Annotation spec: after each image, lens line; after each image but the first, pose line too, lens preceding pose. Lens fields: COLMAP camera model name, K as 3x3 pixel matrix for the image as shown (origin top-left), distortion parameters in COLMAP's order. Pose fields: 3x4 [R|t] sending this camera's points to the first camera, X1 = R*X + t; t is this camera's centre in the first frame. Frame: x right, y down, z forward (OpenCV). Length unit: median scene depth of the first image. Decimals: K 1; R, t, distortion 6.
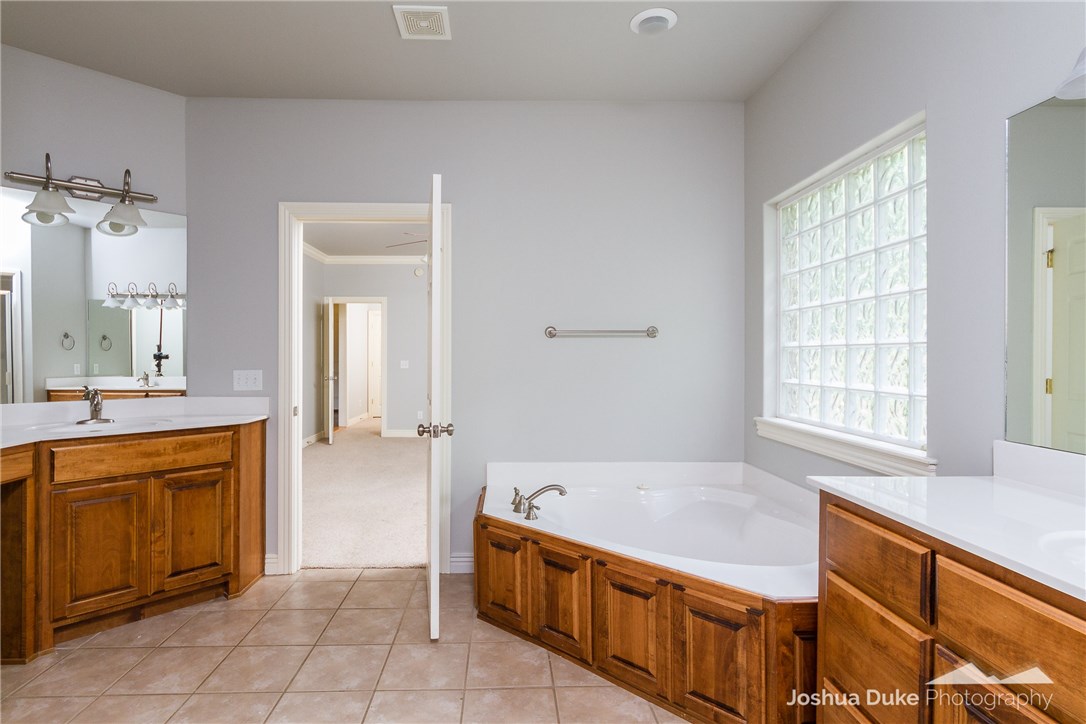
lens RADIAL K [[556.8, 0, 543.0], [0, 556.8, 362.0], [0, 0, 1]] dist [0.000789, -0.001161]
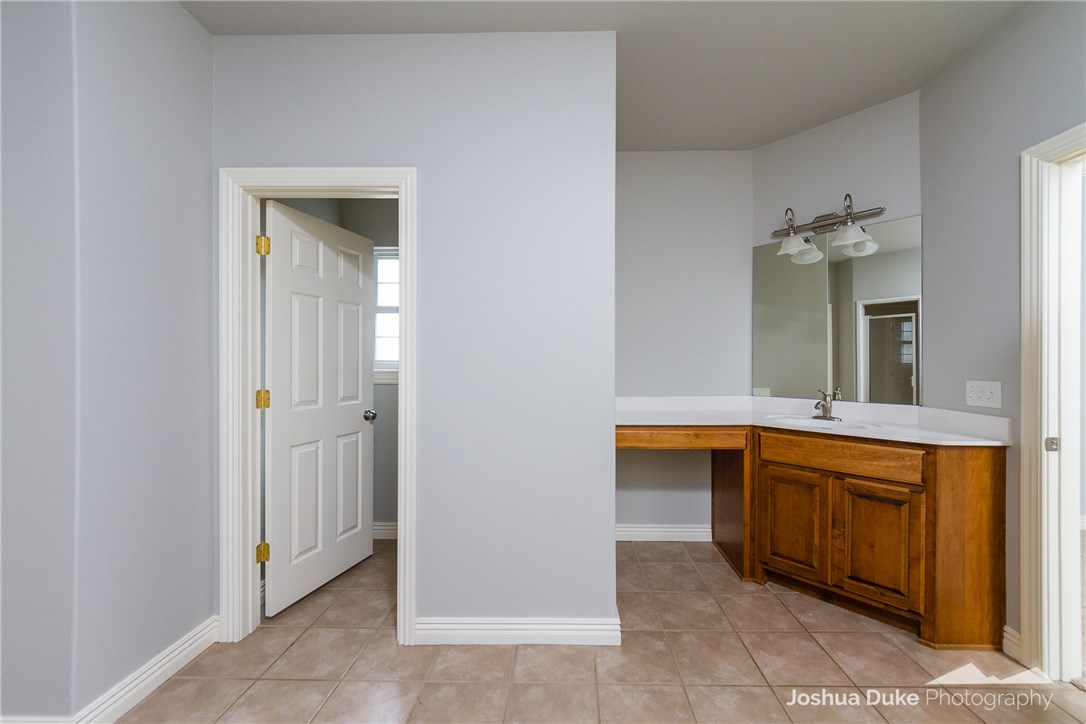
lens RADIAL K [[428.4, 0, 543.0], [0, 428.4, 362.0], [0, 0, 1]] dist [0.000017, 0.000187]
pose [[-0.089261, 0.003503, -0.996002, 0.165249], [-0.010090, 0.999939, 0.004421, -0.010849], [0.995957, 0.010444, -0.089220, 0.501195]]
